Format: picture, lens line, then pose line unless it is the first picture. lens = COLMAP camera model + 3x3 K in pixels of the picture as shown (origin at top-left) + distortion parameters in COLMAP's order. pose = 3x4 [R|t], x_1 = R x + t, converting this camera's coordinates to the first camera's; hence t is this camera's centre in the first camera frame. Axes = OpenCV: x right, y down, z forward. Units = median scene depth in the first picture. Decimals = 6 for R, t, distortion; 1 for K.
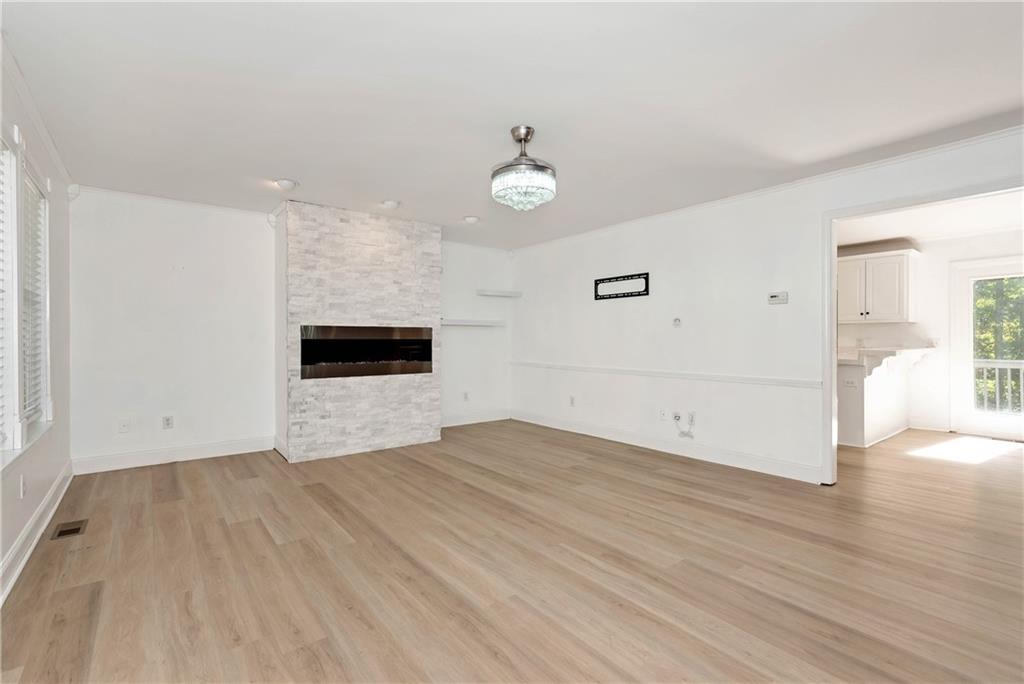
lens RADIAL K [[458.6, 0, 512.7], [0, 458.6, 343.2], [0, 0, 1]] dist [-0.000210, -0.000049]
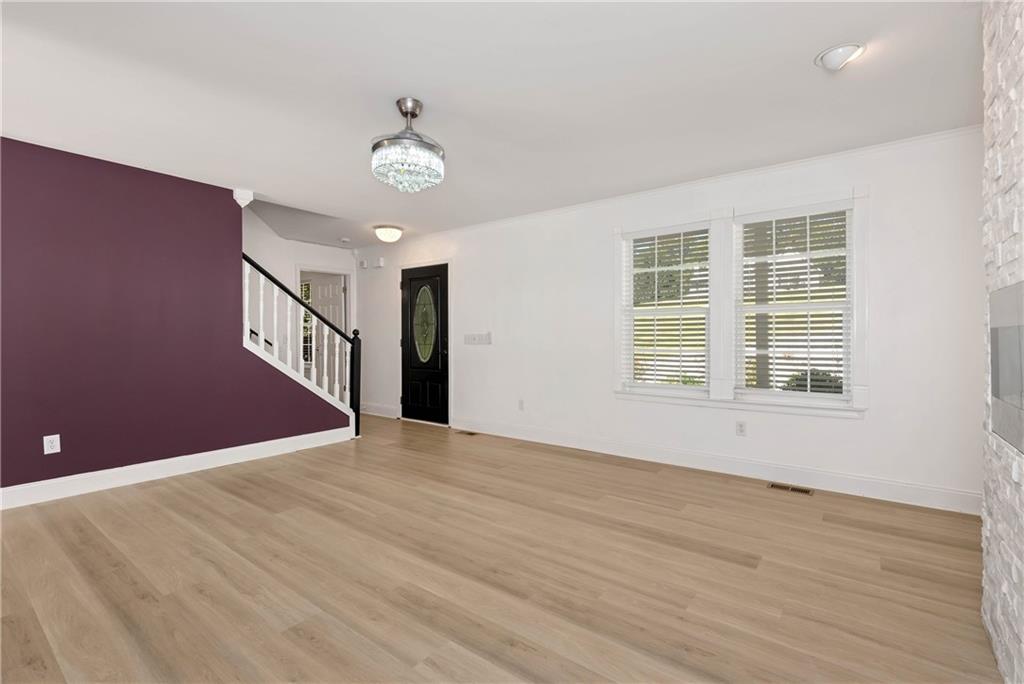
lens RADIAL K [[458.6, 0, 510.5], [0, 458.6, 338.1], [0, 0, 1]] dist [-0.000210, -0.000049]
pose [[-0.969549, 0.002990, -0.244880, 0.048845], [0.002322, 0.999993, 0.003013, -0.000138], [0.244888, 0.002353, -0.969549, 1.836546]]
